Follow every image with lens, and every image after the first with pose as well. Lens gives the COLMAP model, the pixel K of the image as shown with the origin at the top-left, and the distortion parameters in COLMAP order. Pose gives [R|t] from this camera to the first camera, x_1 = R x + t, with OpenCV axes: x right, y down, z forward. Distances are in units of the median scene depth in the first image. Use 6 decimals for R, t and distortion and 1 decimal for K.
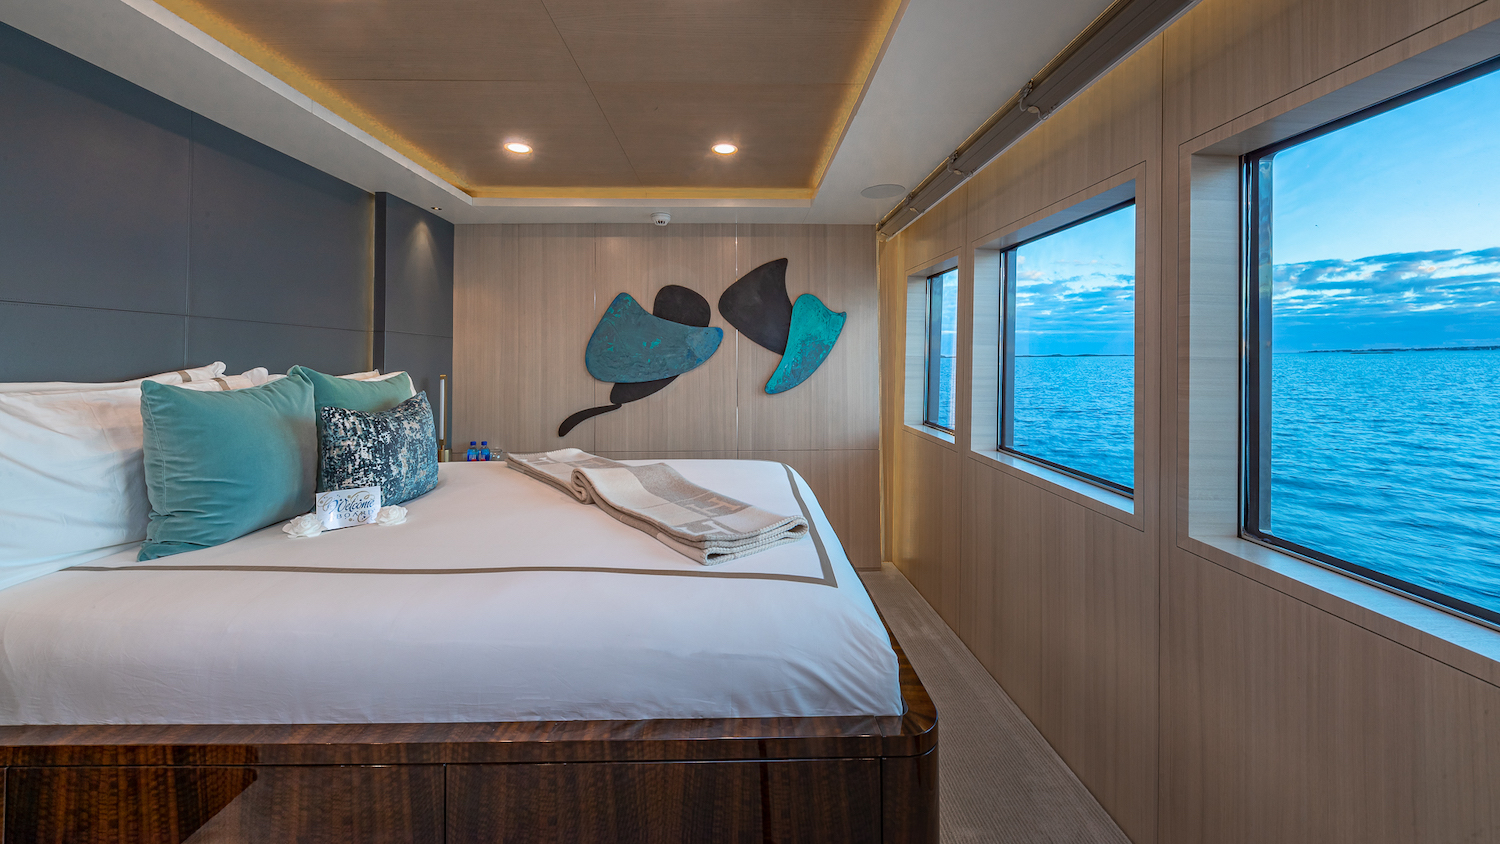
lens RADIAL K [[527.9, 0, 748.0], [0, 527.9, 352.3], [0, 0, 1]] dist [0.000060, -0.000104]
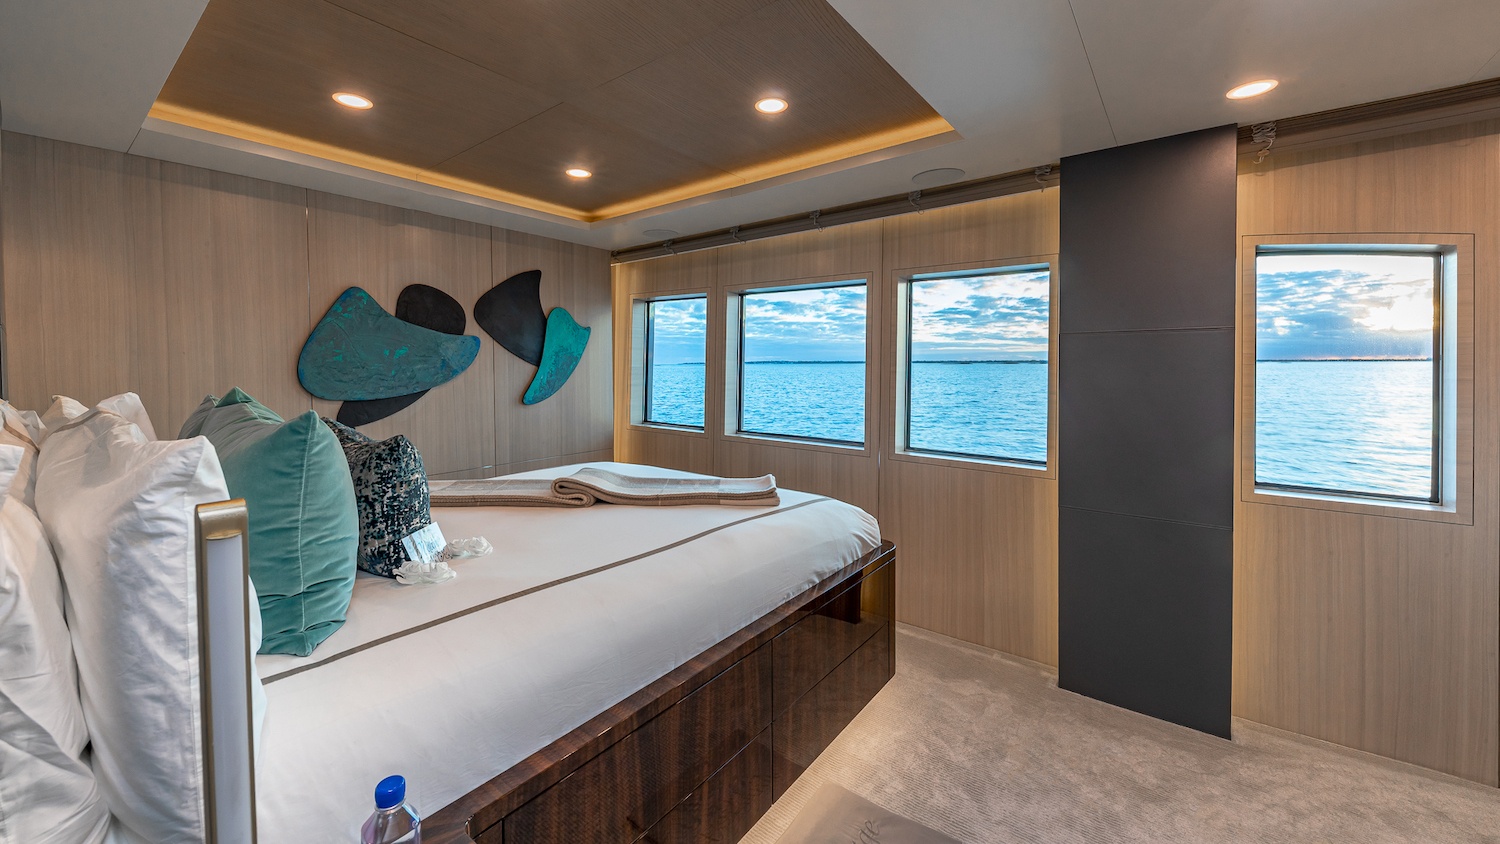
lens RADIAL K [[557.4, 0, 750.2], [0, 557.4, 366.6], [0, 0, 1]] dist [0.000615, 0.000019]
pose [[0.624472, 0.002001, 0.781045, -0.515535], [-0.008668, 0.999953, 0.004368, -0.002095], [-0.780999, -0.009497, 0.624460, 0.017110]]
